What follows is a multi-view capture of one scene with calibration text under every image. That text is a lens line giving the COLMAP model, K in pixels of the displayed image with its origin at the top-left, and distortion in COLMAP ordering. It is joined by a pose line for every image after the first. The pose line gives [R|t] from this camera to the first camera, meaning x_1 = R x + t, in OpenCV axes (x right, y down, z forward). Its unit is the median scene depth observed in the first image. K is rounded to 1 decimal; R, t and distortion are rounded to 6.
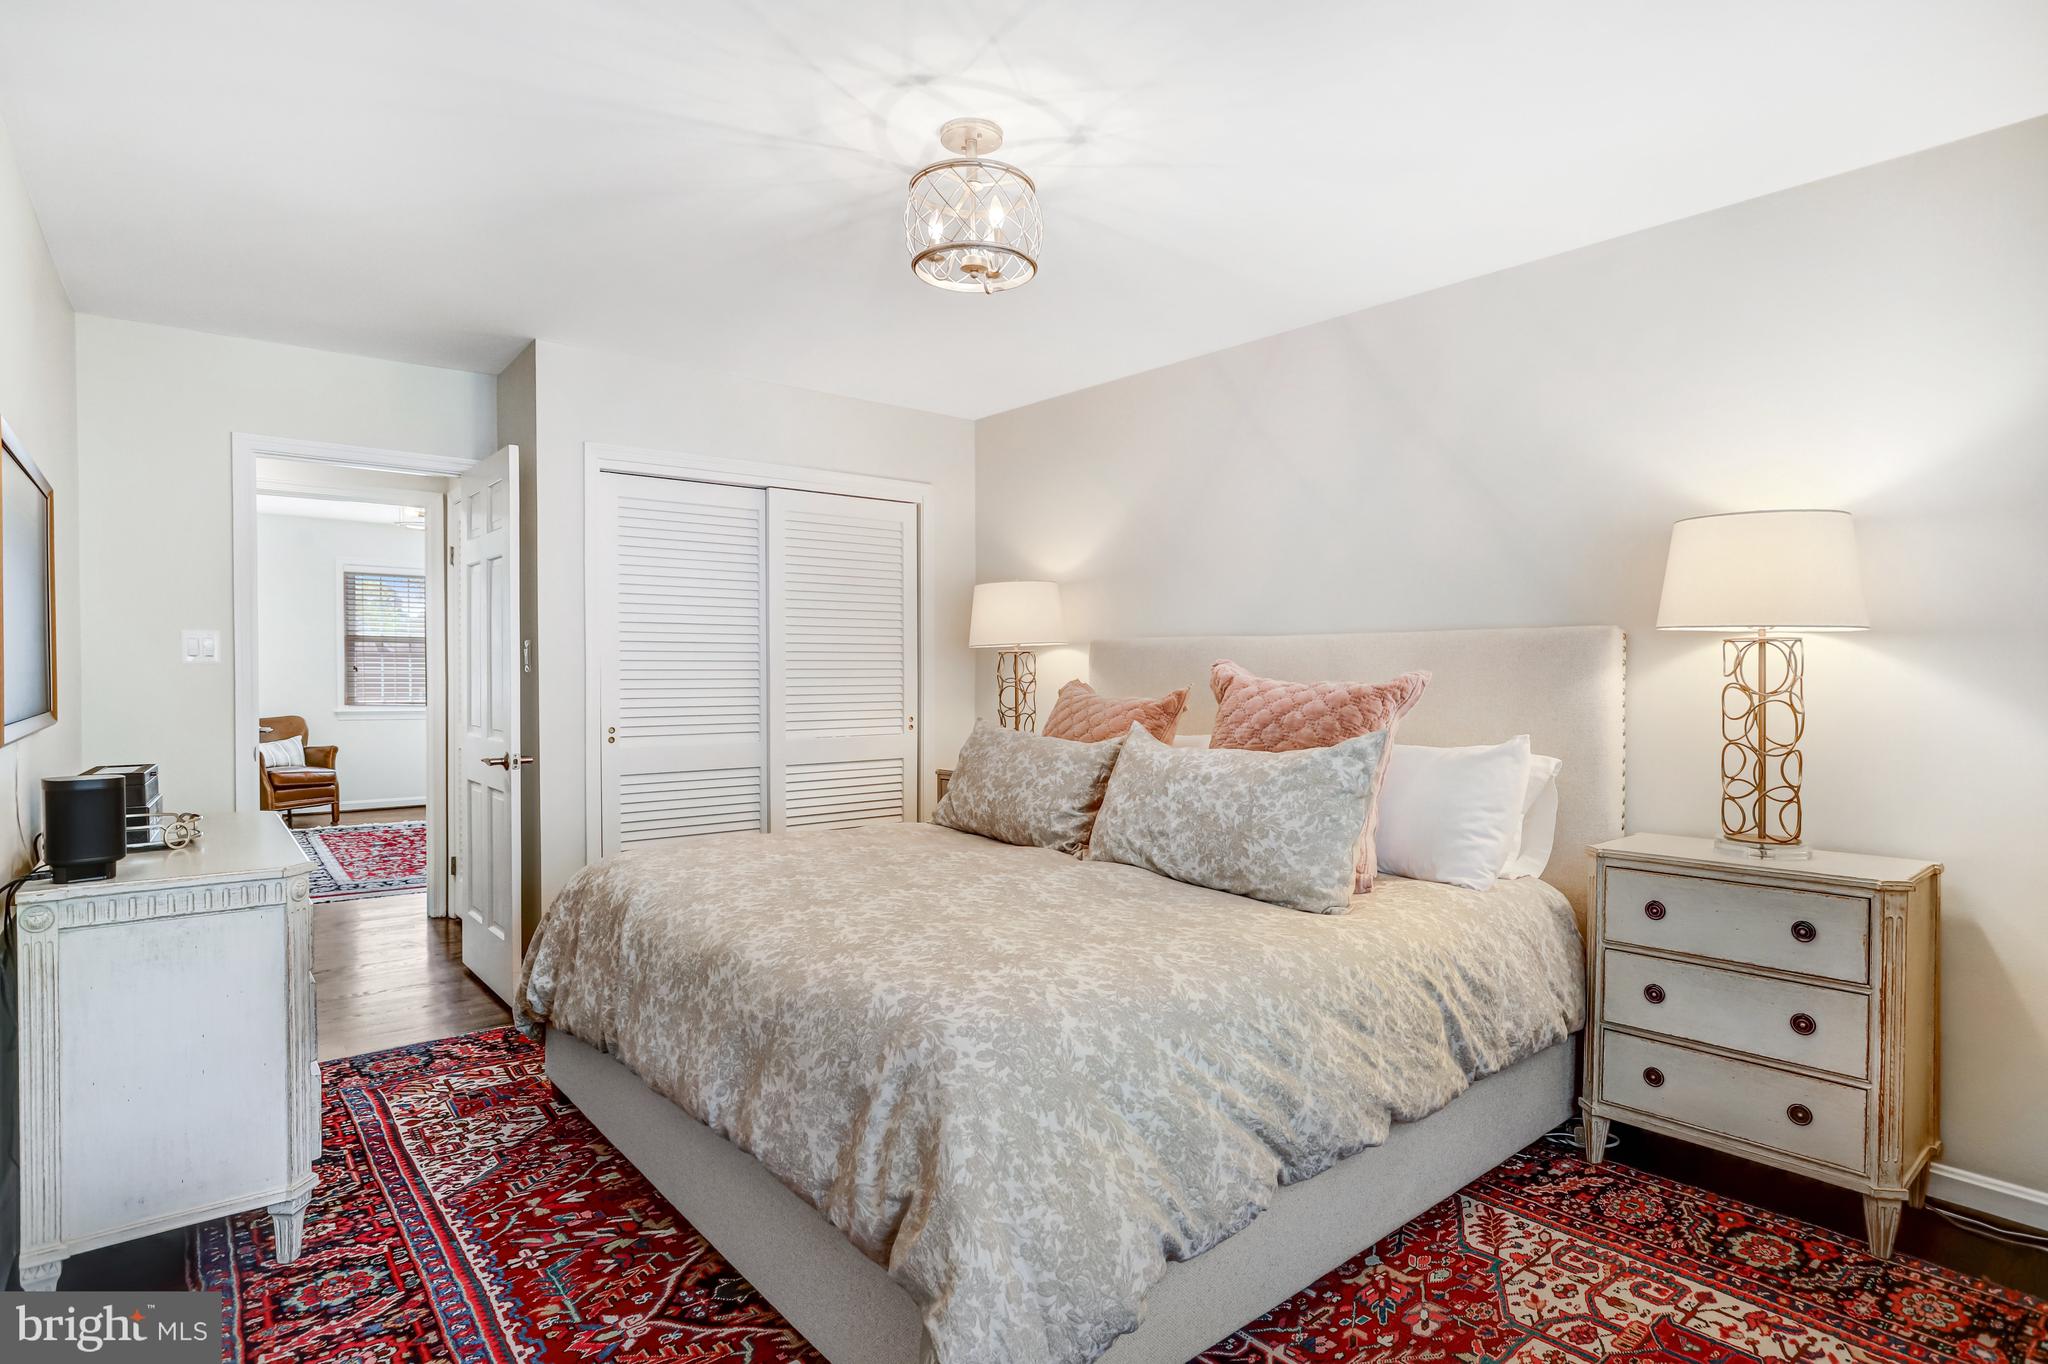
lens RADIAL K [[1050.7, 0, 1037.1], [0, 1050.7, 675.6], [0, 0, 1]] dist [-0.076945, 0.039767]
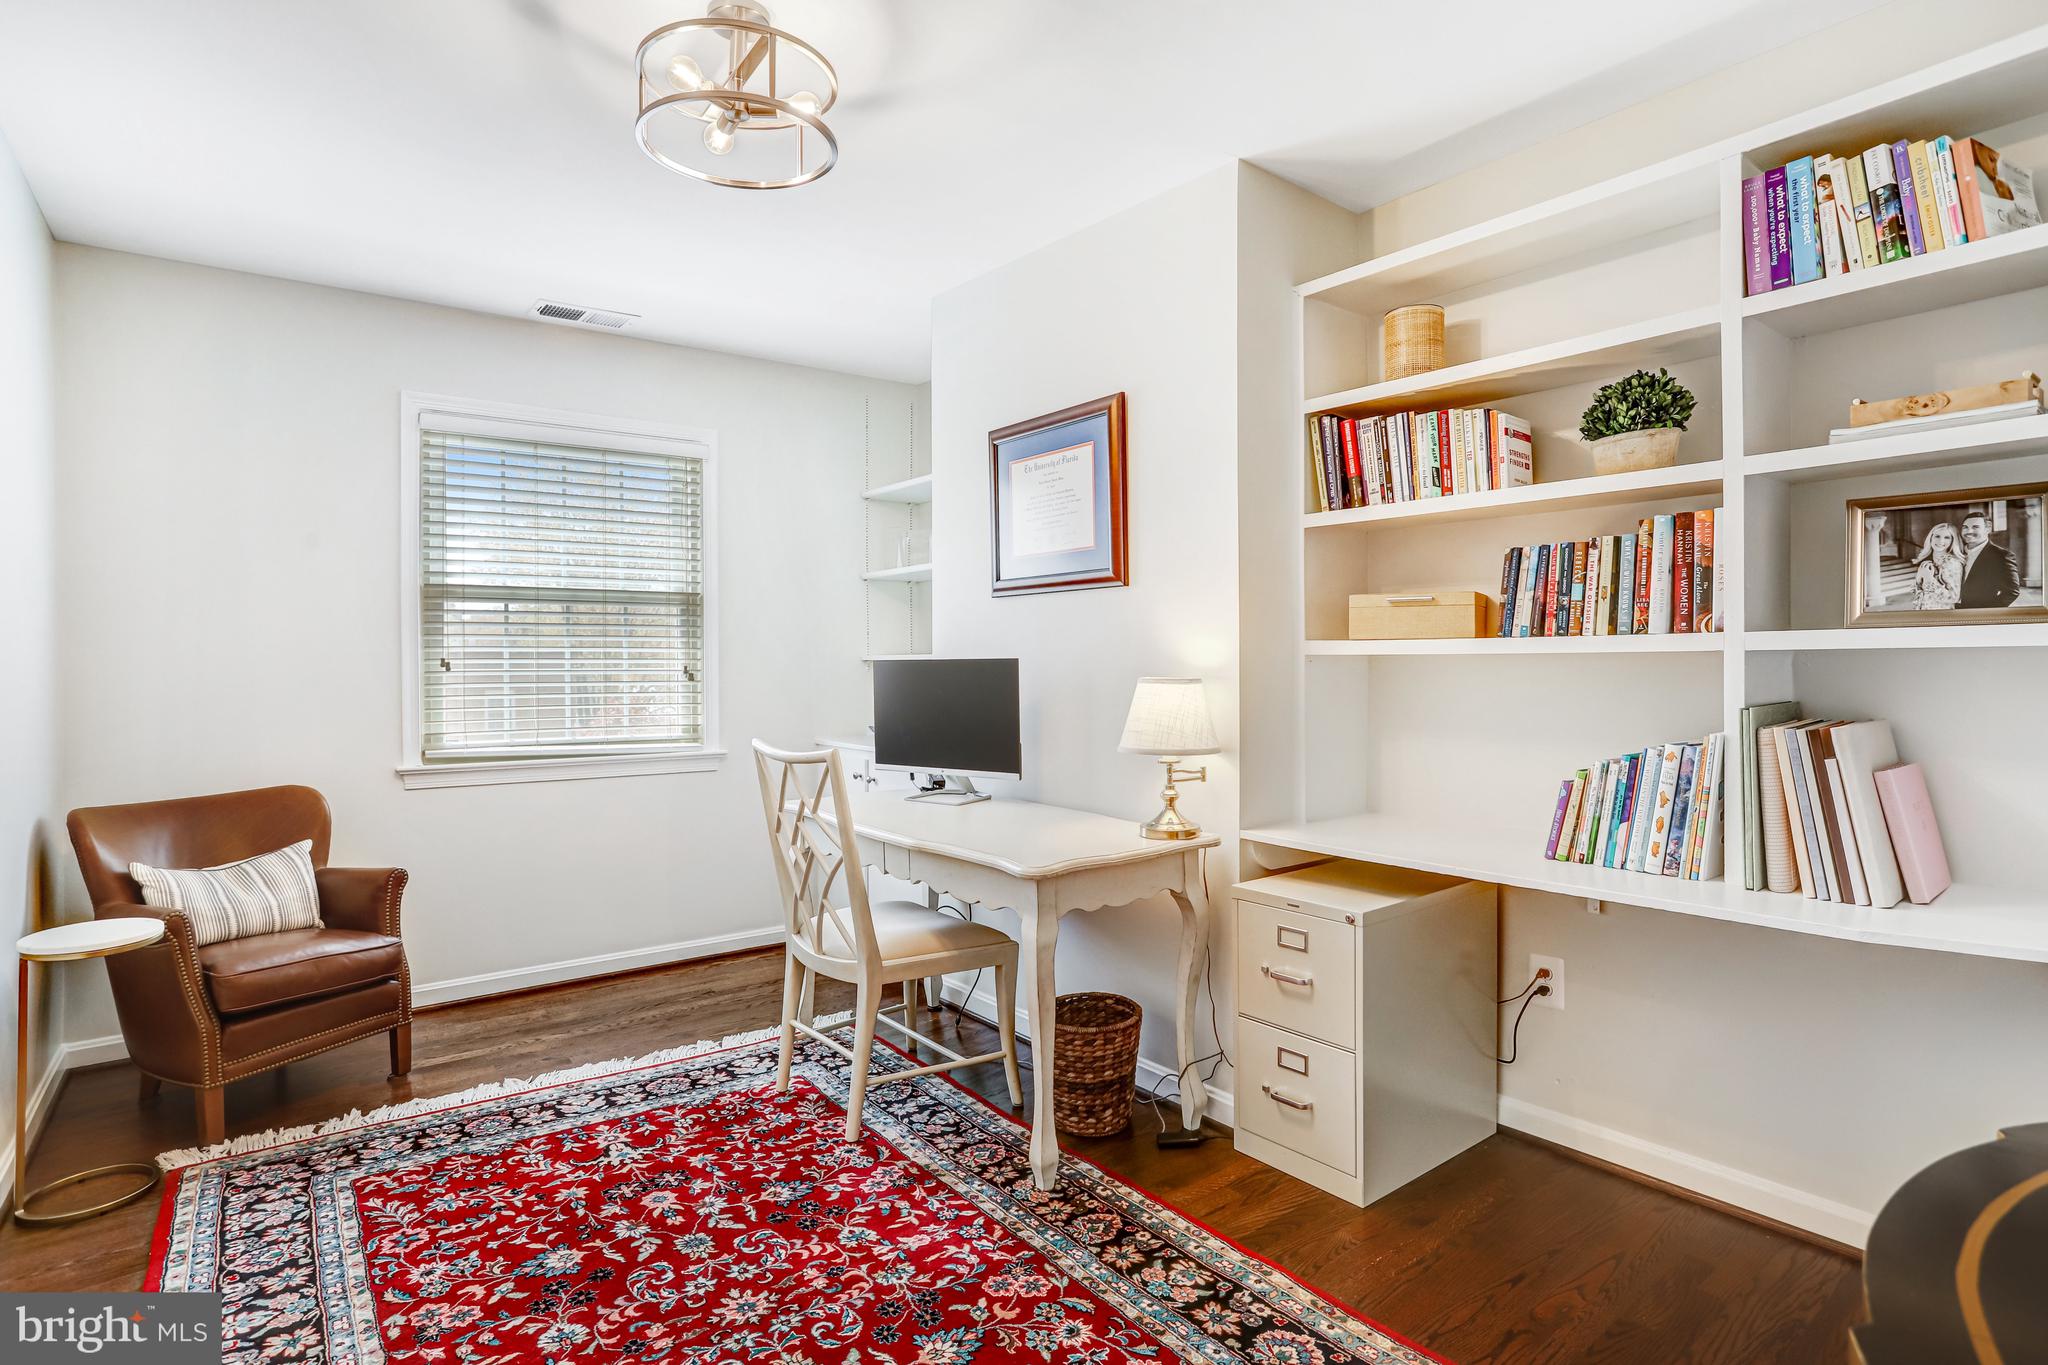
lens RADIAL K [[1050.7, 0, 1037.1], [0, 1050.7, 676.1], [0, 0, 1]] dist [-0.076945, 0.039767]
pose [[0.998275, -0.006726, -0.058328, -0.437219], [0.007517, 0.999883, 0.013352, -0.004569], [0.058231, -0.013767, 0.998208, 0.648781]]
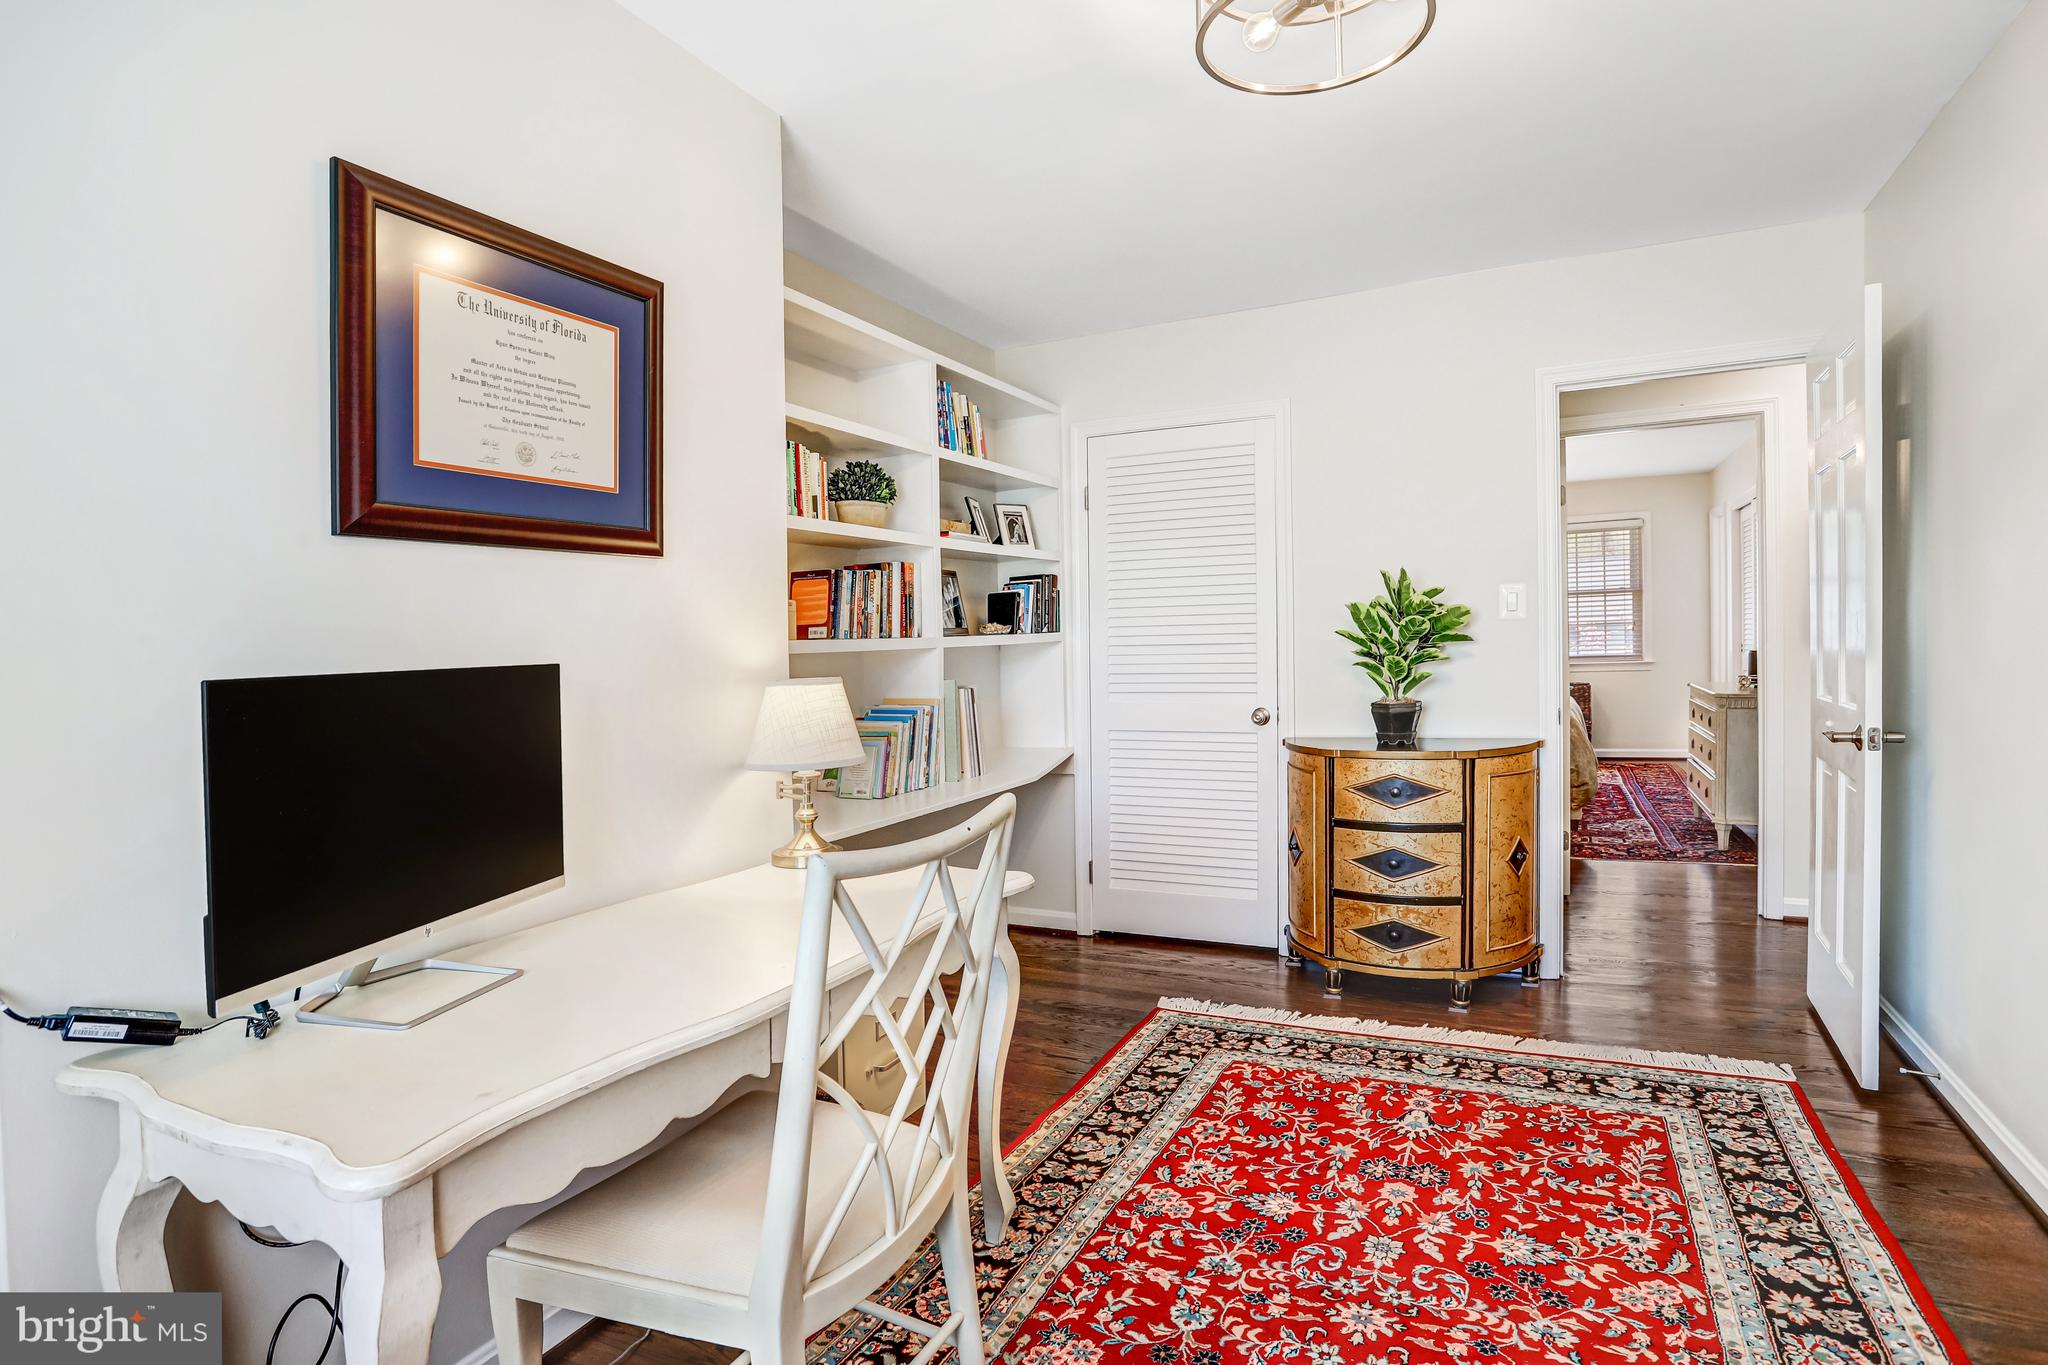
lens RADIAL K [[1050.7, 0, 1037.1], [0, 1050.7, 676.1], [0, 0, 1]] dist [-0.076945, 0.039767]
pose [[-0.389978, -0.014290, 0.920713, -3.816119], [0.030535, 0.999129, 0.028440, -0.018219], [-0.920318, 0.039205, -0.389202, 5.583361]]
